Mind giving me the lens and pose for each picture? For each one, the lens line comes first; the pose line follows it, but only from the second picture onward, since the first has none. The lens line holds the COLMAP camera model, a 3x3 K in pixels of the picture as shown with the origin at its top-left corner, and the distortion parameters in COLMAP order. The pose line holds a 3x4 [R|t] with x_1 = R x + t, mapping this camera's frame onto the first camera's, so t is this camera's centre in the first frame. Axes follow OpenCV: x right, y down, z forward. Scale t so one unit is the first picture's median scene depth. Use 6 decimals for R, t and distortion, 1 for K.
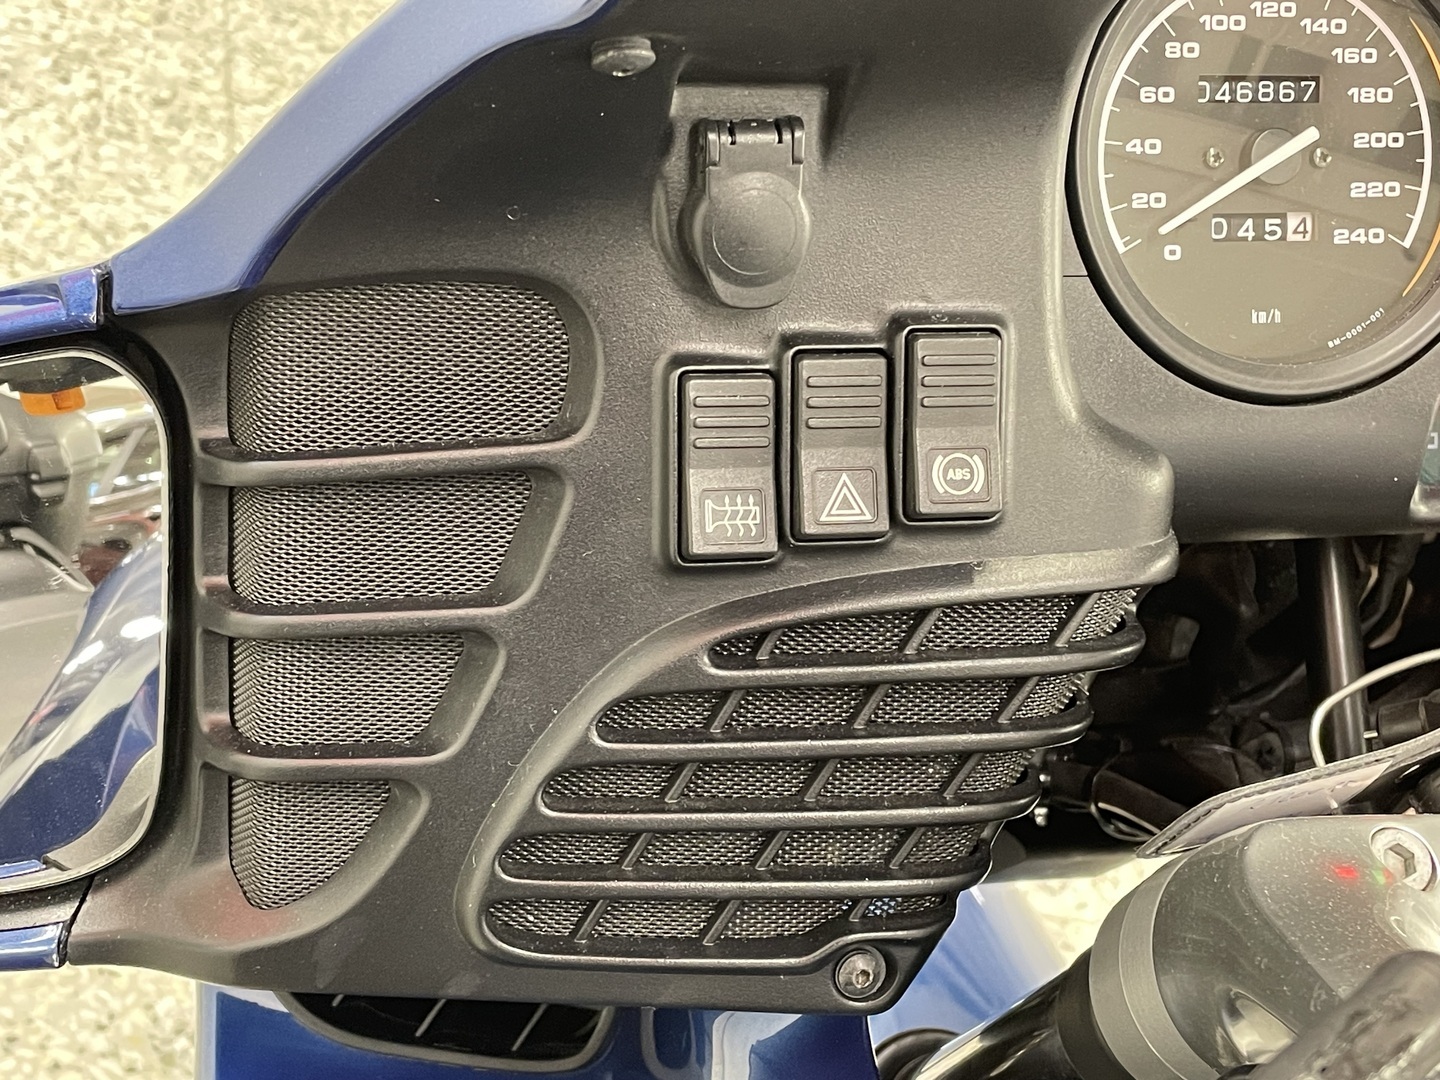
lens RADIAL K [[1957.7, 0, 698.6], [0, 1957.7, 506.4], [0, 0, 1]] dist [0.099784, 0.000000]
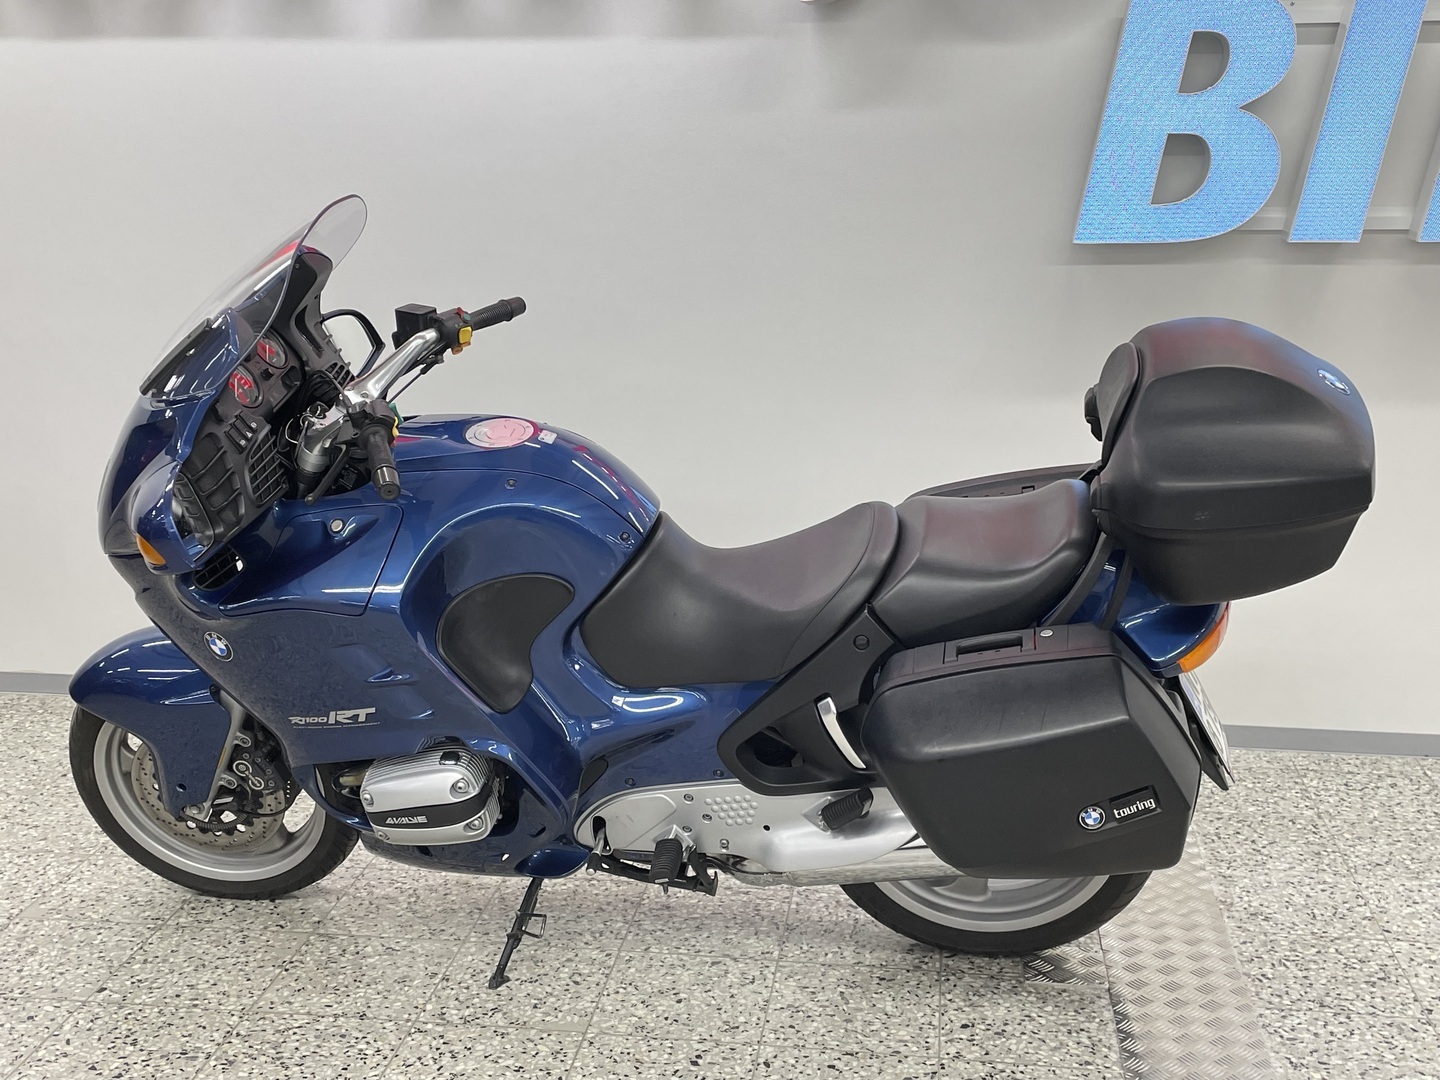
lens RADIAL K [[1705.7, 0, 734.6], [0, 1705.7, 550.3], [0, 0, 1]] dist [0.049927, 0.000000]
pose [[0.332534, -0.572288, 0.749605, -4.461499], [0.660272, 0.708814, 0.248241, -0.086440], [-0.673396, 0.412395, 0.613570, -4.175205]]
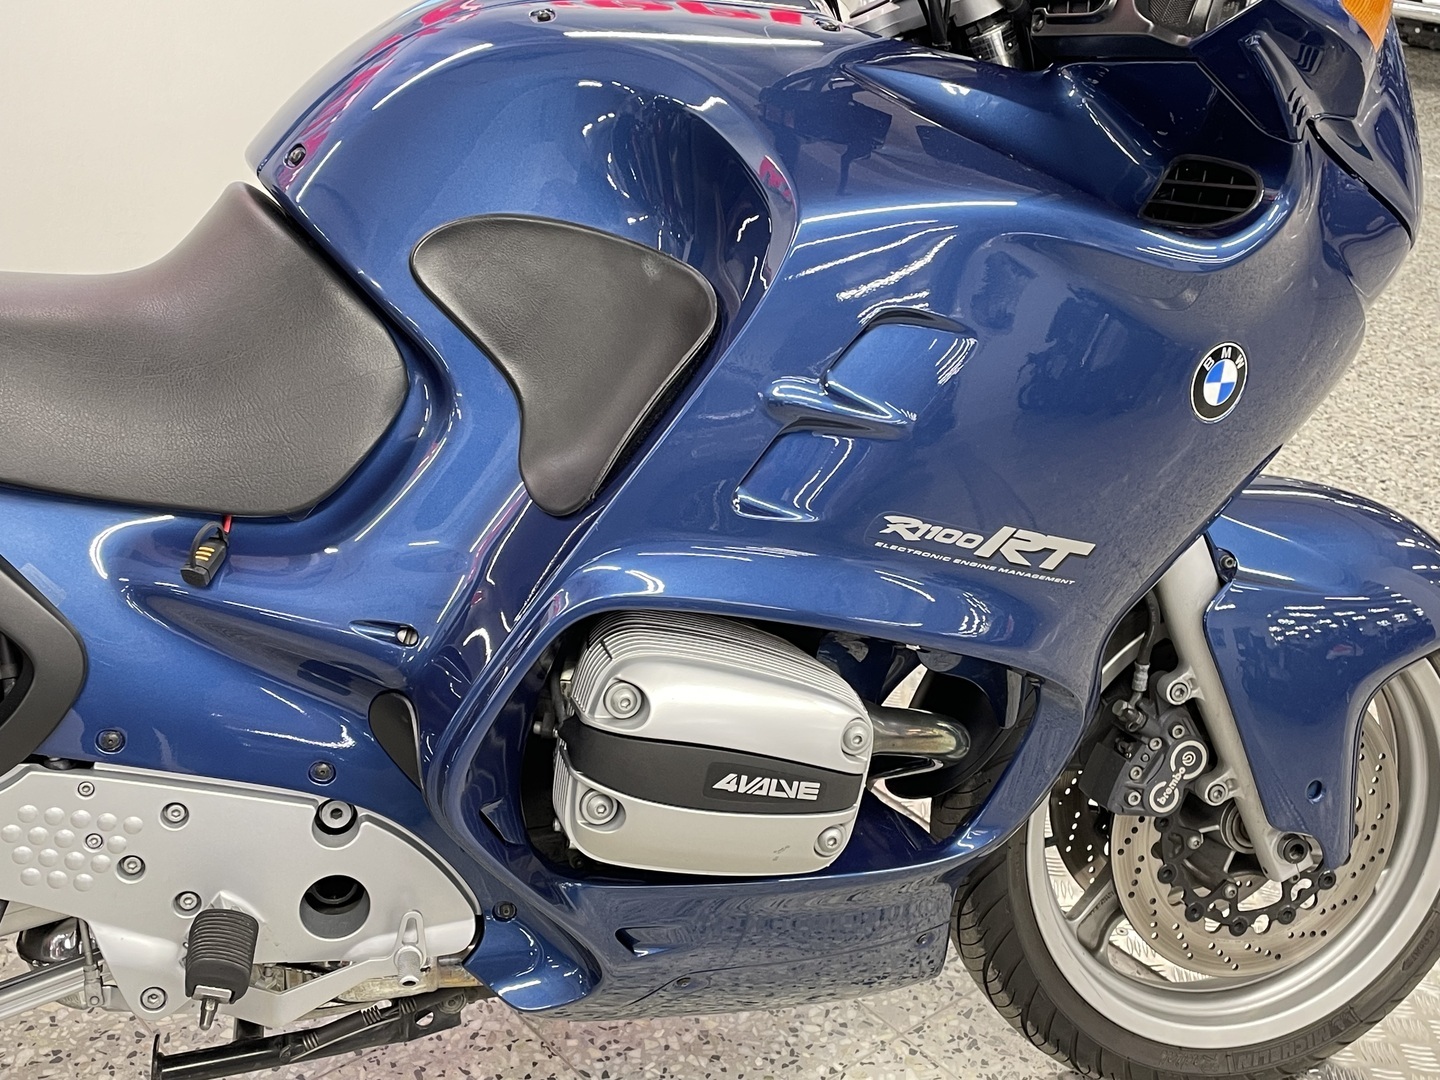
lens RADIAL K [[1723.4, 0, 716.5], [0, 1723.4, 555.4], [0, 0, 1]] dist [0.057709, 0.000000]
pose [[-0.404529, -0.734999, 0.544181, -2.822543], [0.313806, 0.447355, 0.837496, -0.891388], [-0.859001, 0.509559, 0.049679, -0.764597]]
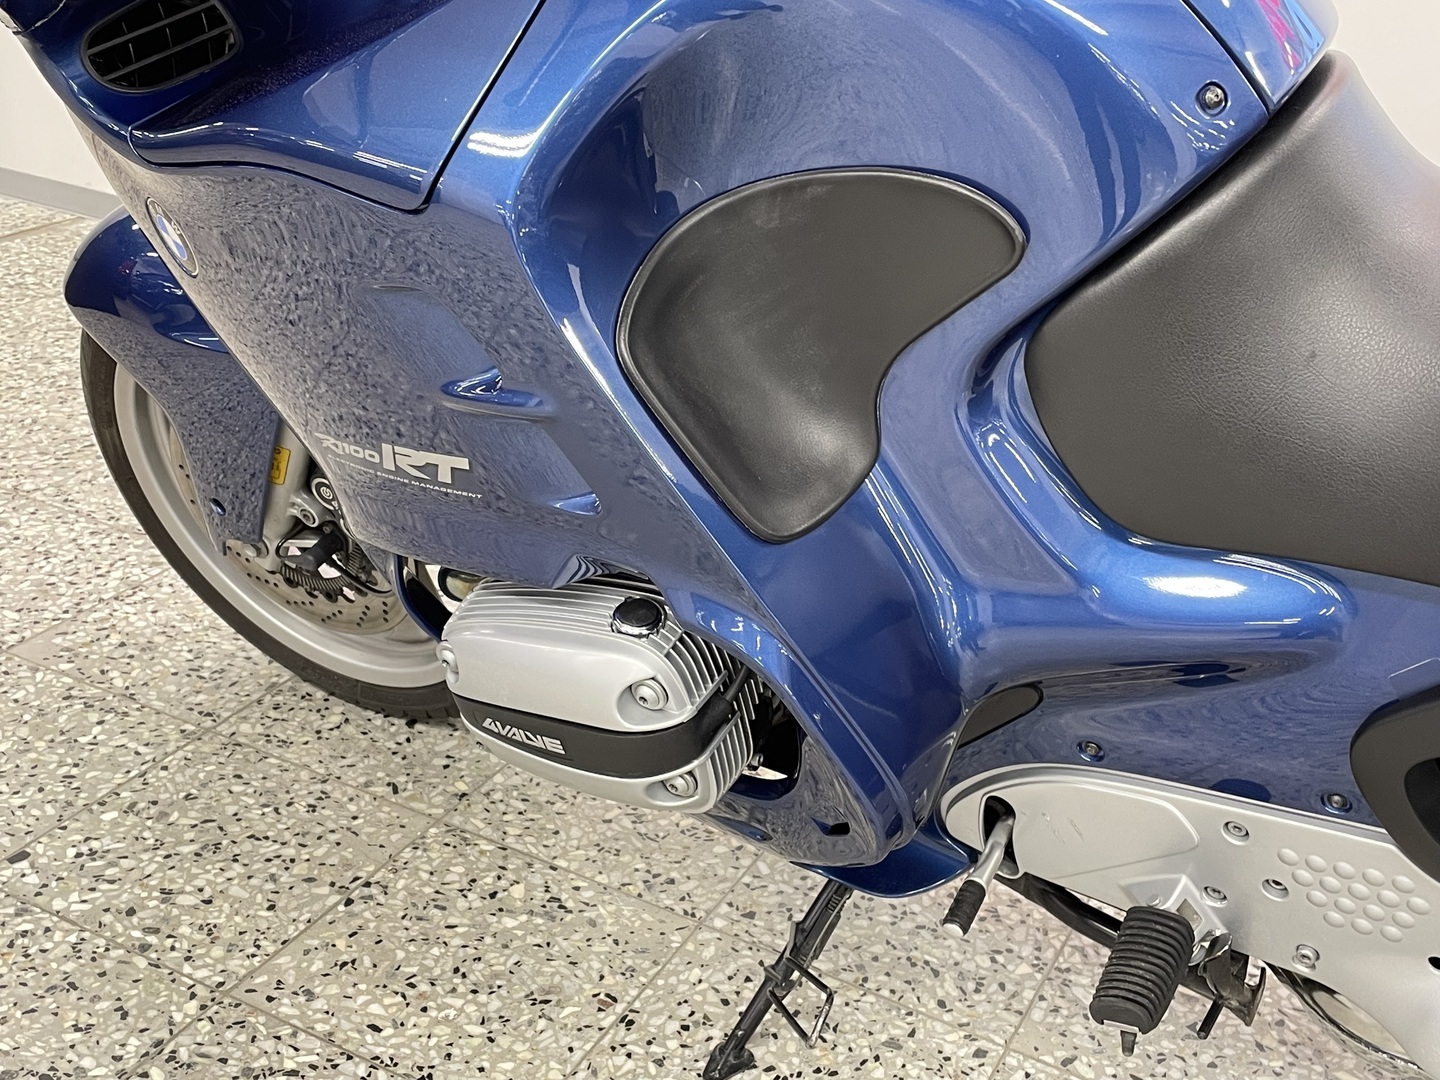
lens RADIAL K [[1705.7, 0, 716.8], [0, 1705.7, 532.0], [0, 0, 1]] dist [0.049927, 0.000000]
pose [[0.639540, -0.604200, 0.475322, -1.355737], [0.593307, 0.781101, 0.194600, 0.880286], [-0.488851, 0.157557, 0.858021, -1.300571]]
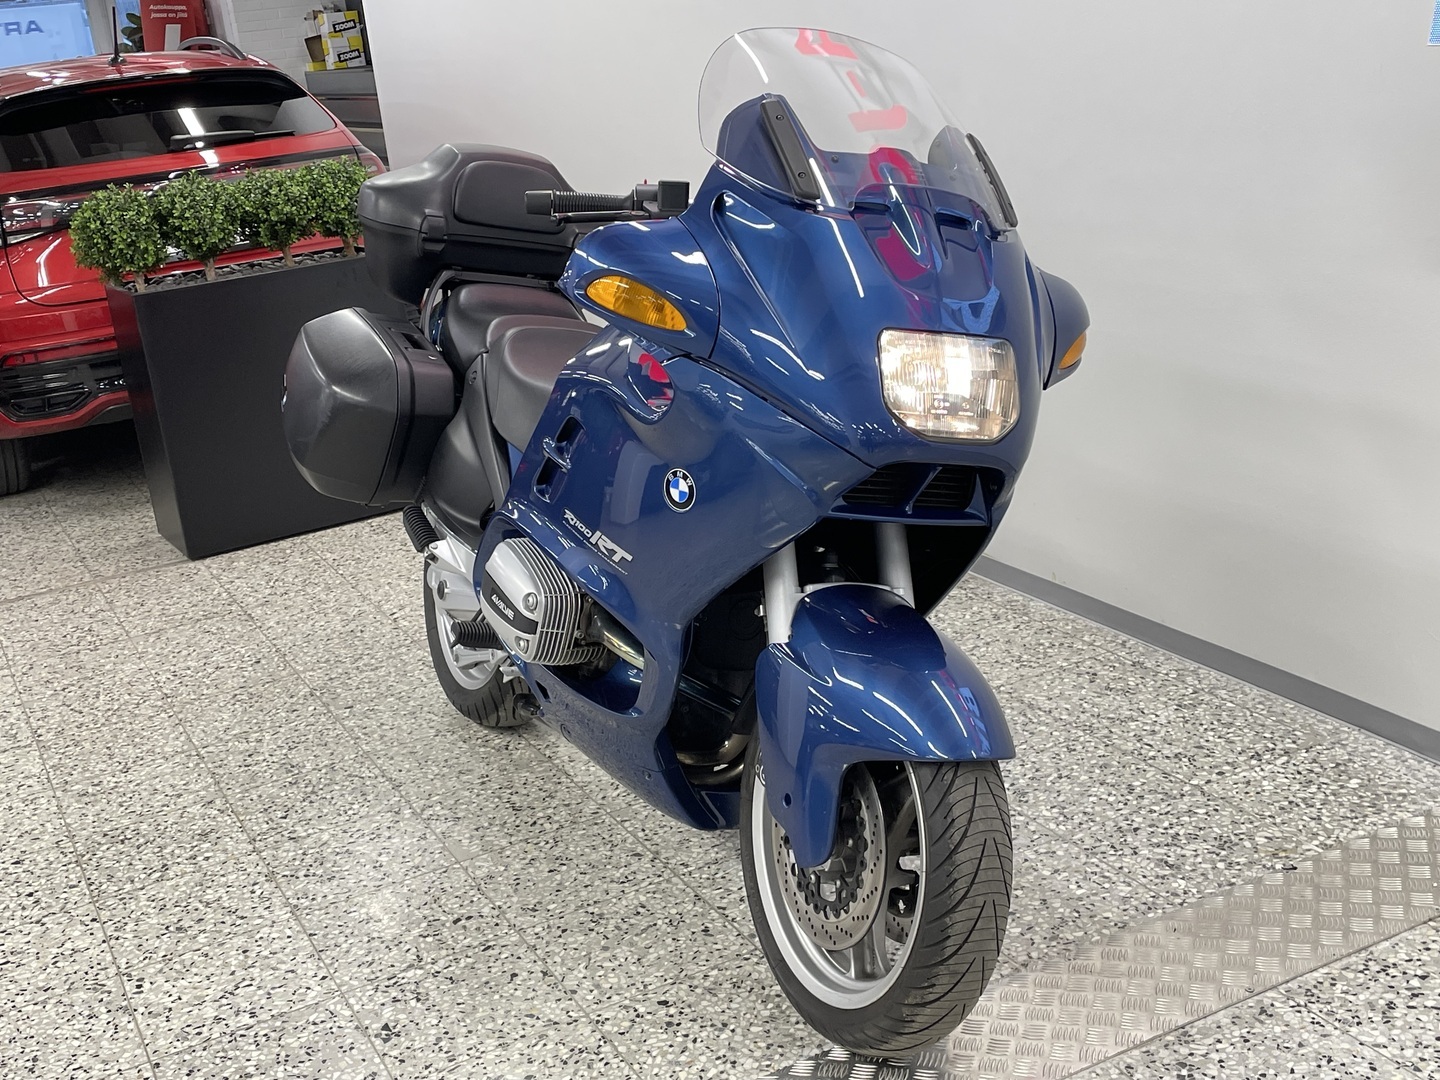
lens RADIAL K [[1723.4, 0, 713.8], [0, 1723.4, 536.1], [0, 0, 1]] dist [0.057709, 0.000000]
pose [[0.852376, -0.518857, 0.065131, 0.584832], [0.515497, 0.812796, -0.271342, 4.056325], [0.087849, 0.264860, 0.960277, -6.167036]]
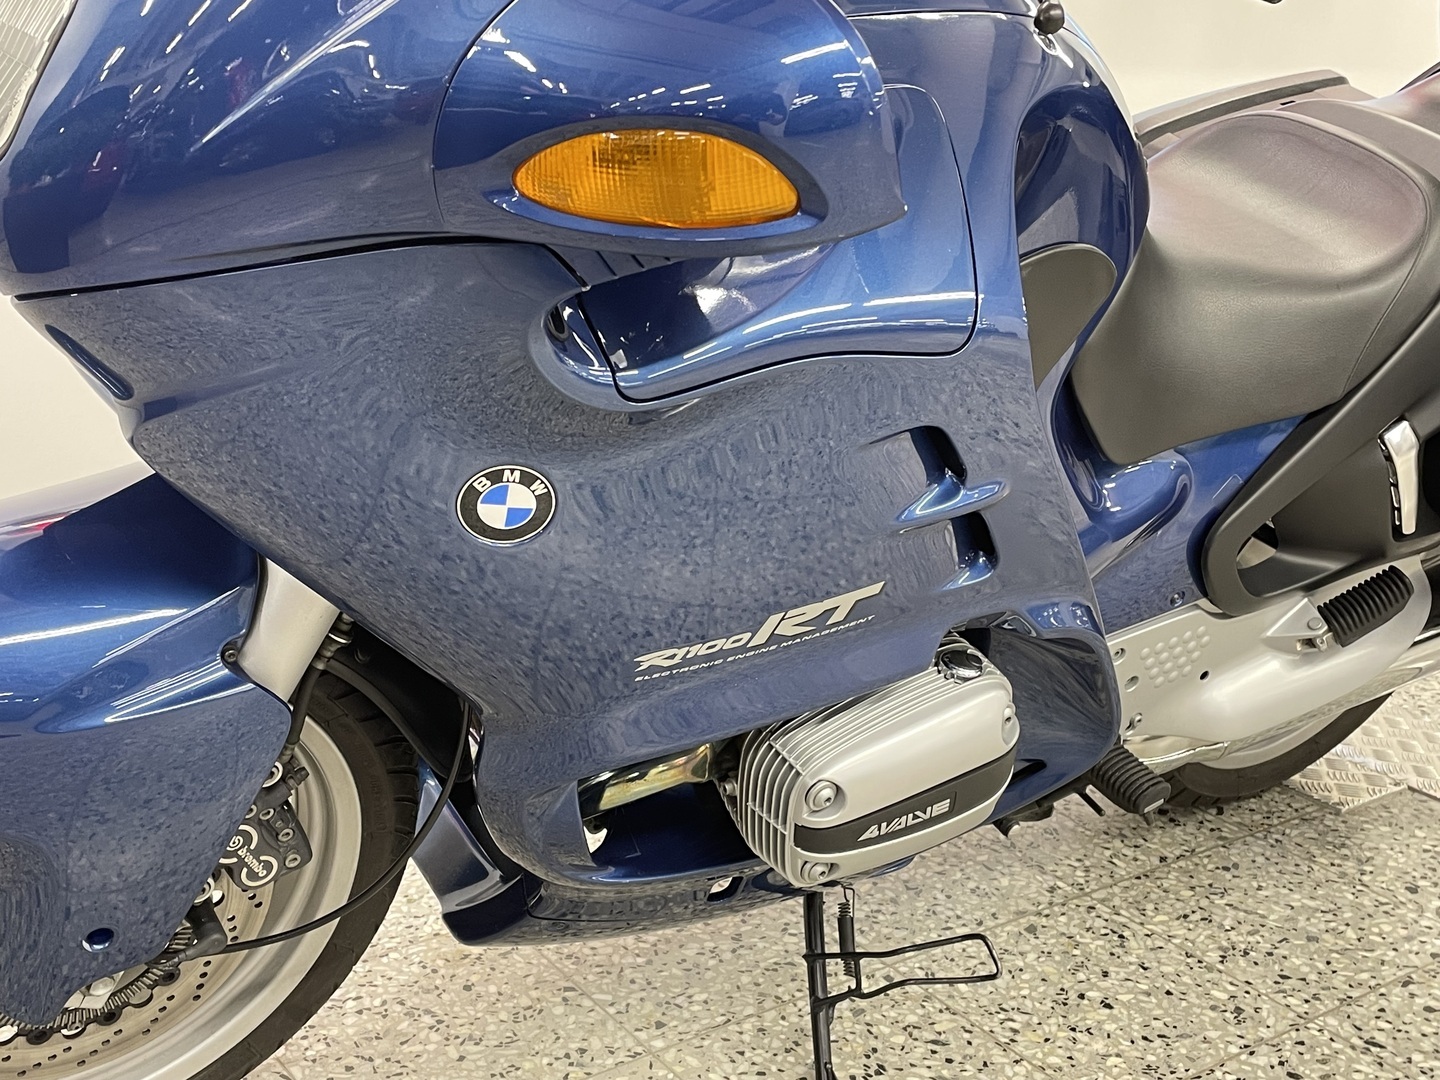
lens RADIAL K [[1705.7, 0, 709.0], [0, 1705.7, 546.0], [0, 0, 1]] dist [0.049927, 0.000000]
pose [[-0.331030, -0.626119, 0.705971, -2.161806], [0.402952, 0.582711, 0.705746, -1.073879], [-0.853258, 0.518095, 0.059401, 1.142162]]
